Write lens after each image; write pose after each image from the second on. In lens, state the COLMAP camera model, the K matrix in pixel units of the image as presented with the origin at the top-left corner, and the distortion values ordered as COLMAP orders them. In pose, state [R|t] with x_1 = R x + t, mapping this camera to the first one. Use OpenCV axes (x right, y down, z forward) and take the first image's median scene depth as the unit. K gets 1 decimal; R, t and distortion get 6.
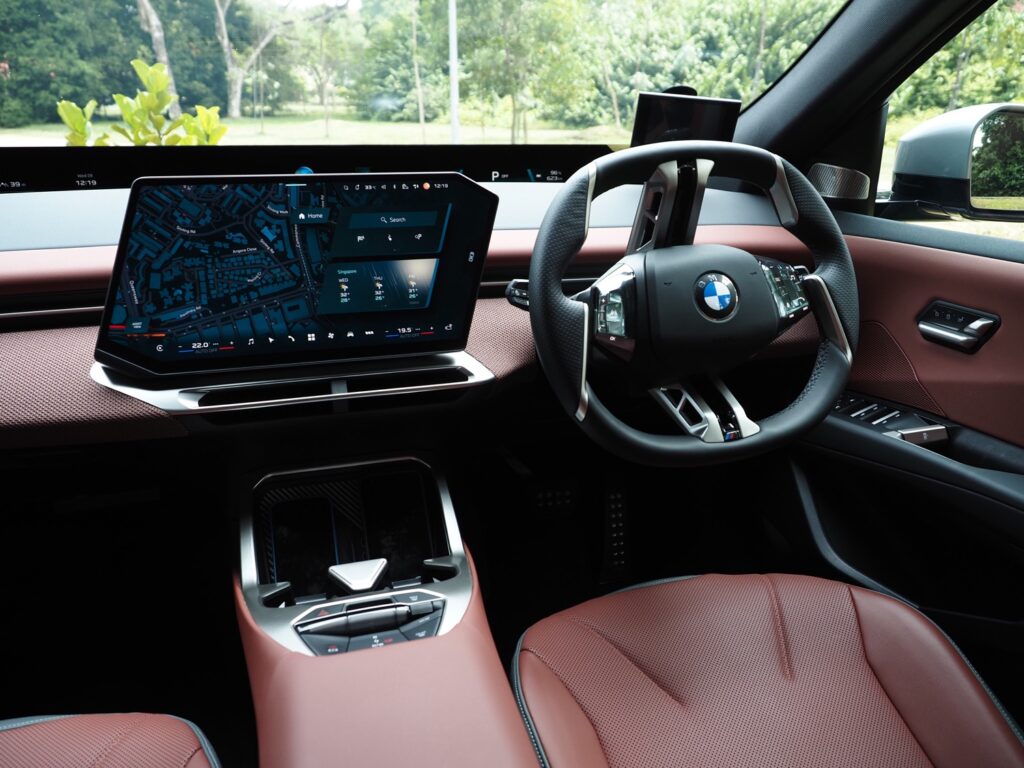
lens RADIAL K [[732.2, 0, 503.9], [0, 732.2, 382.7], [0, 0, 1]] dist [-0.010693, 0.000774]
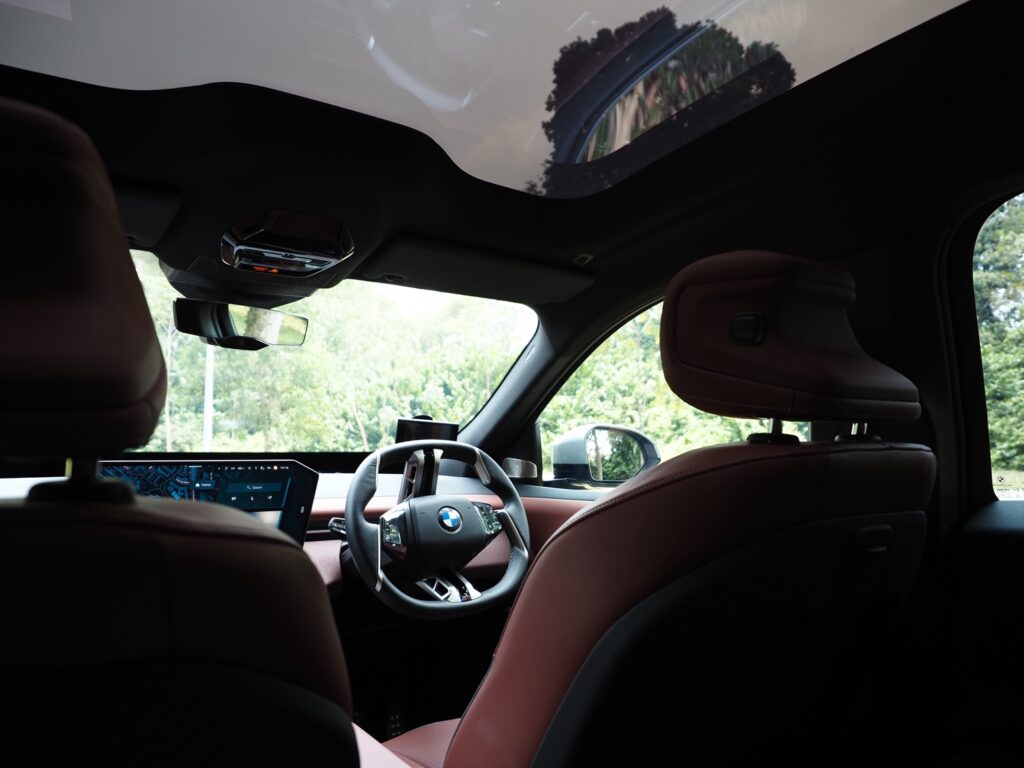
lens RADIAL K [[732.2, 0, 515.4], [0, 732.2, 381.3], [0, 0, 1]] dist [-0.010693, 0.000774]
pose [[0.942107, 0.023902, 0.334461, -0.154115], [0.122217, 0.904363, -0.408890, 0.299397], [-0.312247, 0.426094, 0.849085, -0.662858]]
